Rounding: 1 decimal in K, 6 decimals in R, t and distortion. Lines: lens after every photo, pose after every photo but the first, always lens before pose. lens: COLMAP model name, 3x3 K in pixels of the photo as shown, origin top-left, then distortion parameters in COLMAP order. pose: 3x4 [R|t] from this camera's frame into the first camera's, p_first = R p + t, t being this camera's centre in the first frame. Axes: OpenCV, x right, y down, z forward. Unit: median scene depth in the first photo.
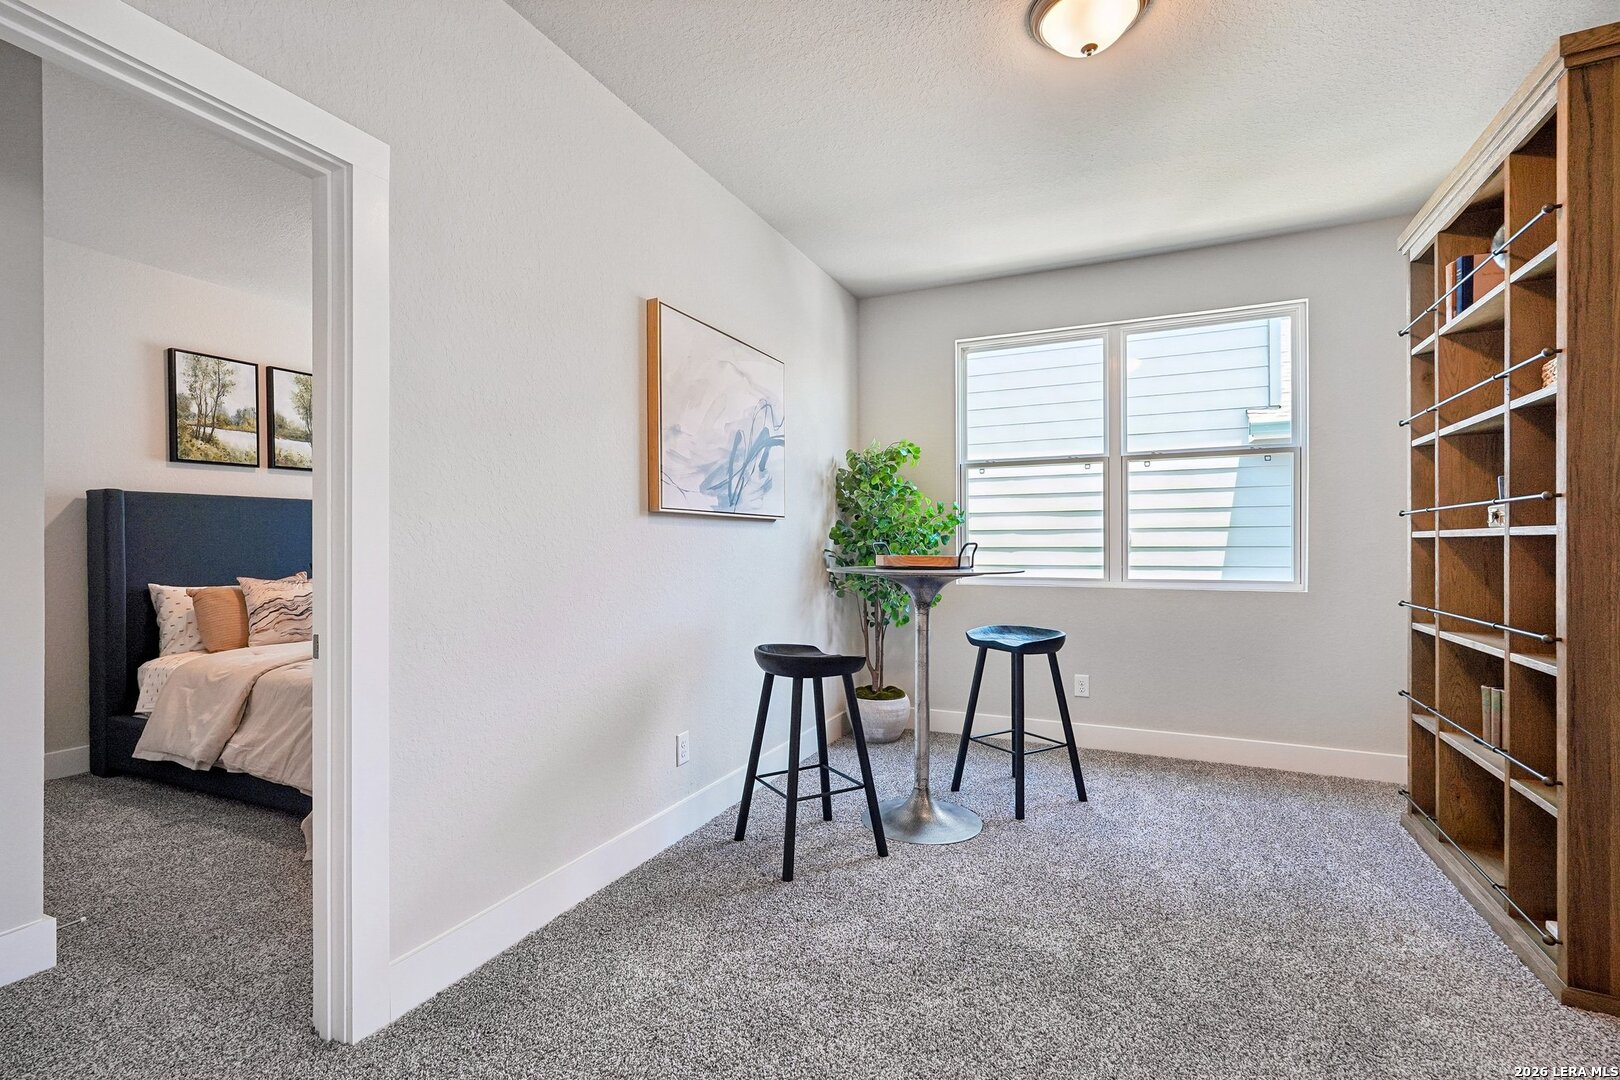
lens RADIAL K [[723.1, 0, 803.5], [0, 723.1, 549.7], [0, 0, 1]] dist [-0.009708, 0.006415]
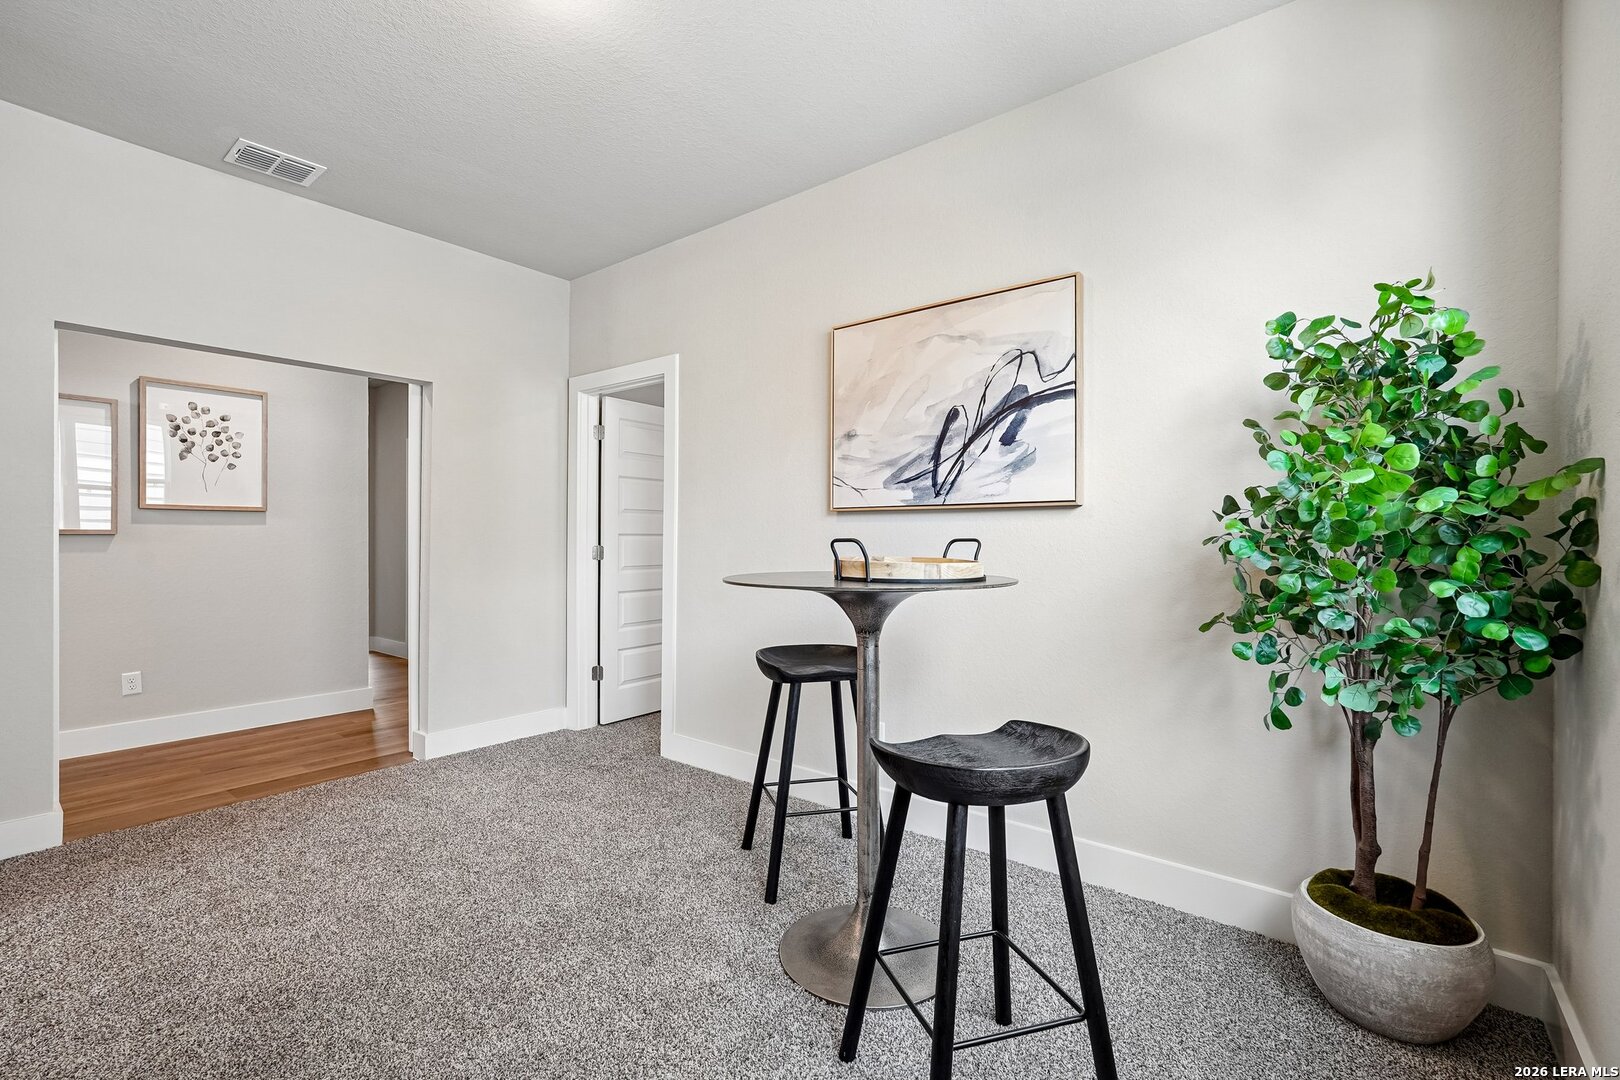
lens RADIAL K [[710.3, 0, 802.1], [0, 710.3, 543.3], [0, 0, 1]] dist [-0.006673, 0.002053]
pose [[-0.232509, 0.008362, -0.972558, 0.903591], [-0.009528, 0.999895, 0.010875, -0.013592], [0.972548, 0.011795, -0.232405, 1.201455]]
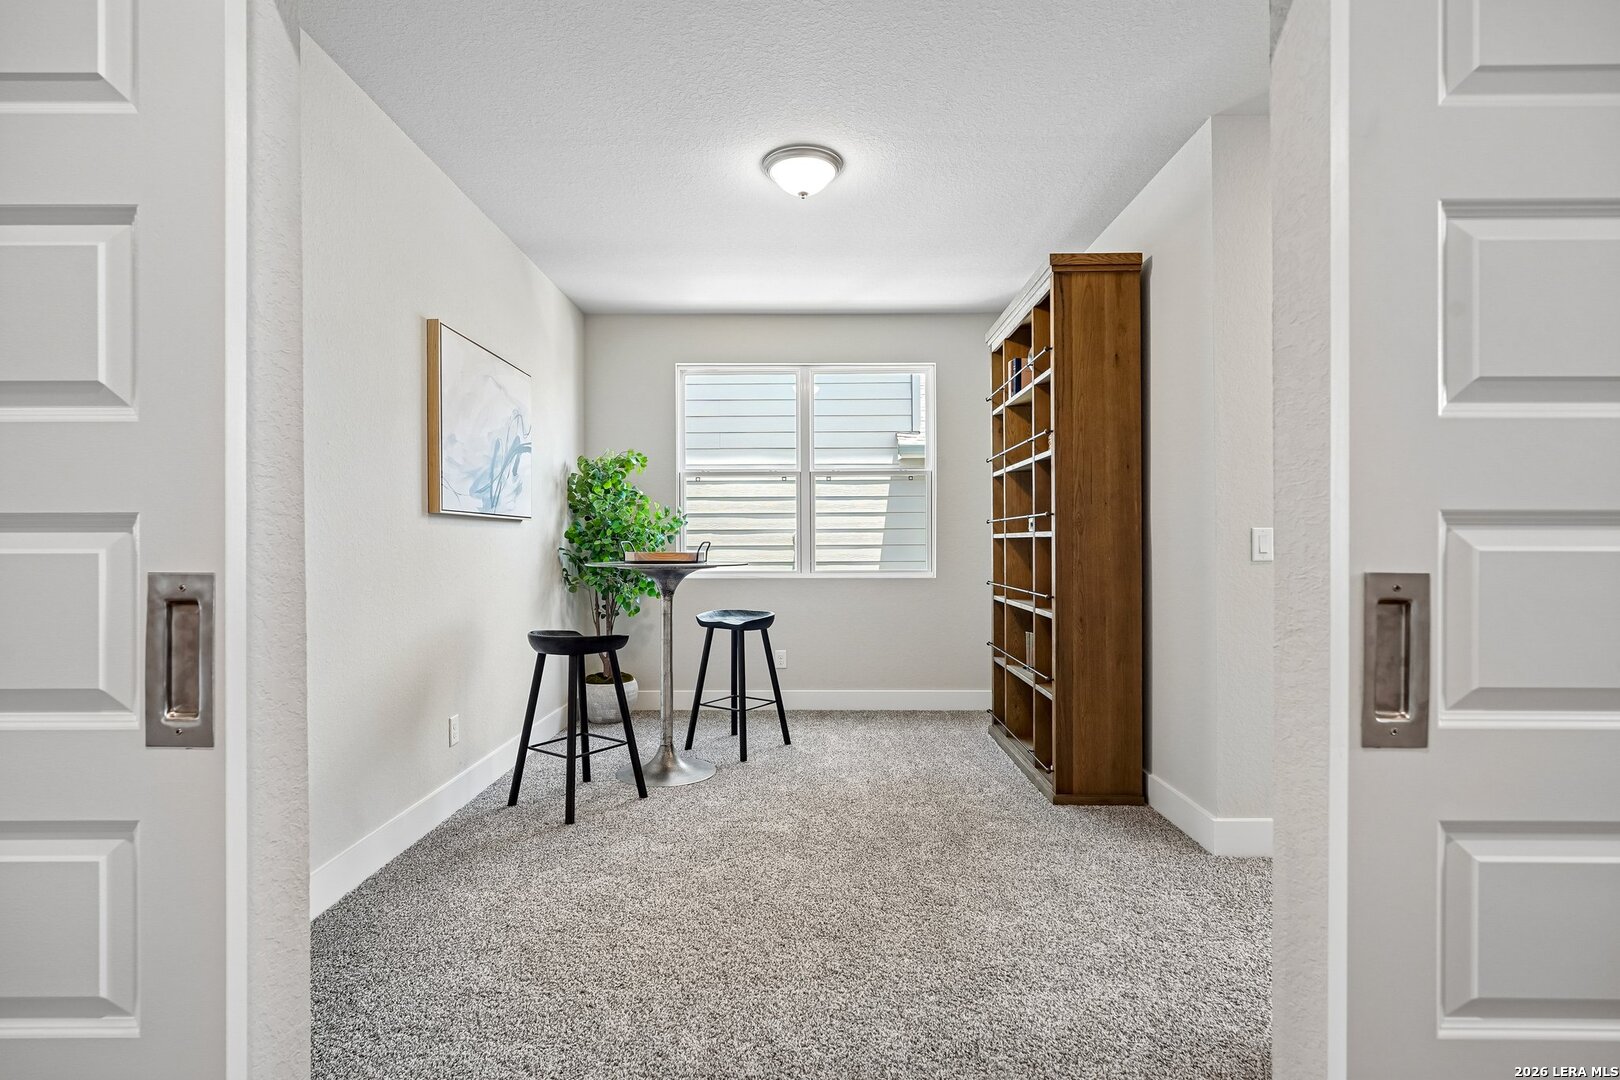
lens RADIAL K [[775.1, 0, 802.3], [0, 775.1, 547.0], [0, 0, 1]] dist [-0.007747, 0.000683]
pose [[0.908220, -0.002591, 0.418485, -0.189415], [0.003775, 0.999991, -0.002001, 0.003270], [-0.418476, 0.003397, 0.908221, -0.298423]]
